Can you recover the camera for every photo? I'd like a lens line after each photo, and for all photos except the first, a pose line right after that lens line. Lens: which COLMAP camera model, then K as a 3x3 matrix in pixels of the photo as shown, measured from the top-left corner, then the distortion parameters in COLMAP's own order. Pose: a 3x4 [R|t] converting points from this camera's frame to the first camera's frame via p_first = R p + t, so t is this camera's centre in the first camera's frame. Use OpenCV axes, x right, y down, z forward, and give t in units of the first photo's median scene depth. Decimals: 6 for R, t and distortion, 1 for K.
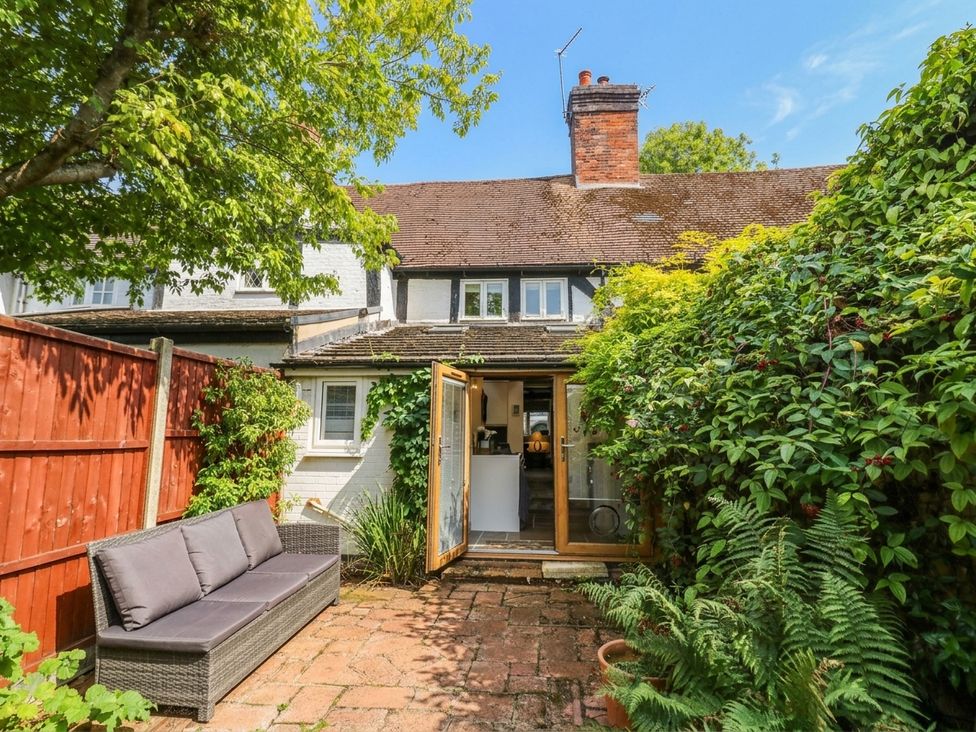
lens RADIAL K [[521.6, 0, 468.3], [0, 521.6, 365.5], [0, 0, 1]] dist [0.009882, -0.025160]
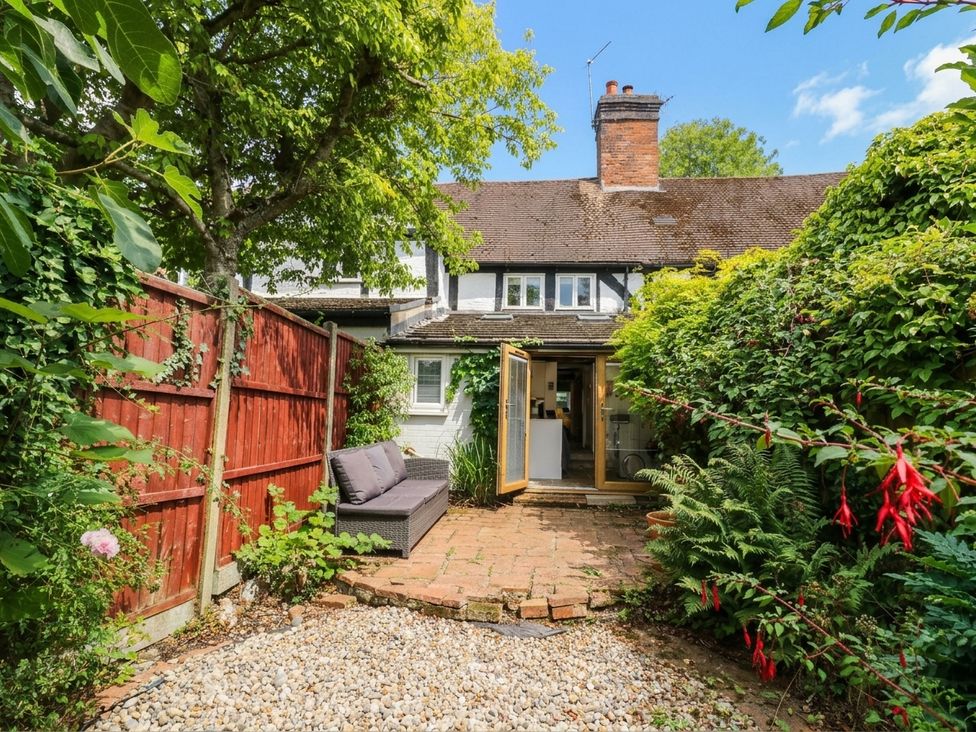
lens RADIAL K [[486.0, 0, 493.7], [0, 486.0, 374.8], [0, 0, 1]] dist [0.001445, -0.000305]
pose [[0.999901, 0.012245, 0.006954, -0.094548], [-0.012580, 0.998649, 0.050409, 0.010681], [-0.006327, -0.050491, 0.998704, -0.192806]]
